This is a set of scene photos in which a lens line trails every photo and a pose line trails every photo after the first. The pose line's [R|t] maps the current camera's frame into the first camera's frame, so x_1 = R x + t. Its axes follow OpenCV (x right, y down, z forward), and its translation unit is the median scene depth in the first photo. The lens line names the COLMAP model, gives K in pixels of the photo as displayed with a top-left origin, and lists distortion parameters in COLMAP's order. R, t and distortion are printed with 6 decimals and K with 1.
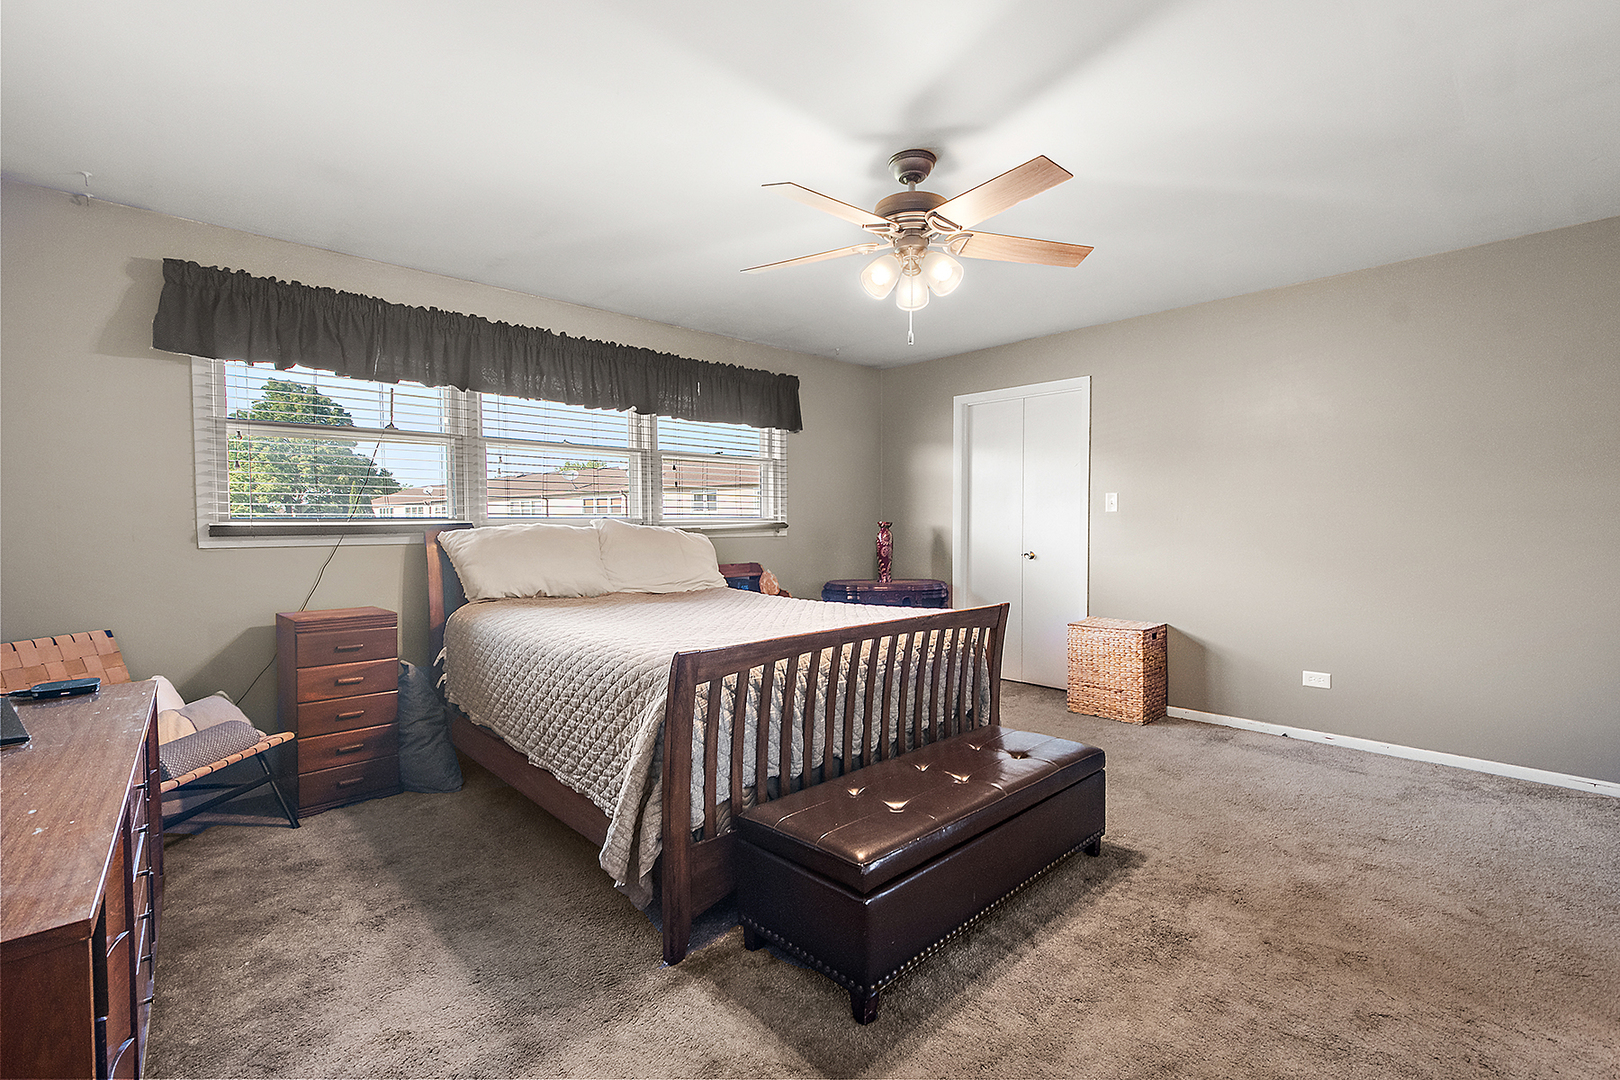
lens RADIAL K [[709.7, 0, 796.5], [0, 709.7, 544.8], [0, 0, 1]] dist [0.000804, -0.000073]
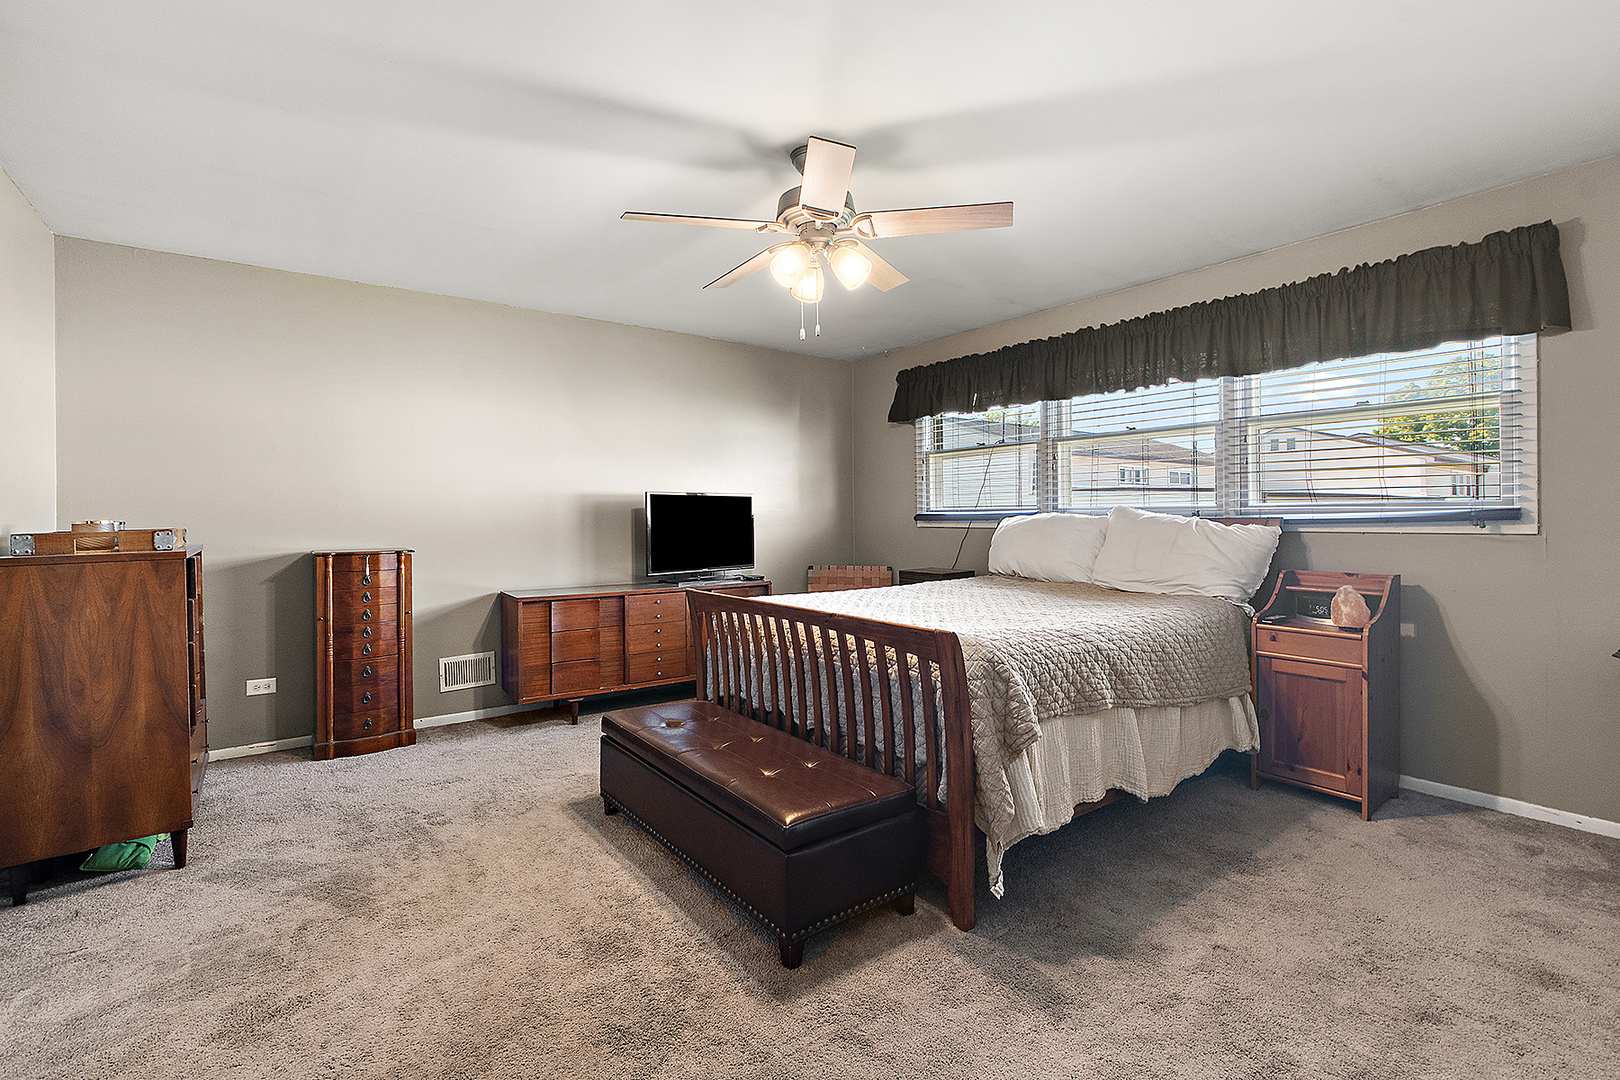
lens RADIAL K [[722.7, 0, 812.7], [0, 722.7, 514.0], [0, 0, 1]] dist [0.000605, -0.000044]
pose [[-0.093235, 0.002312, -0.995641, 0.743685], [-0.025247, 0.999670, 0.004686, -0.022271], [0.995324, 0.025574, -0.093146, 0.692698]]
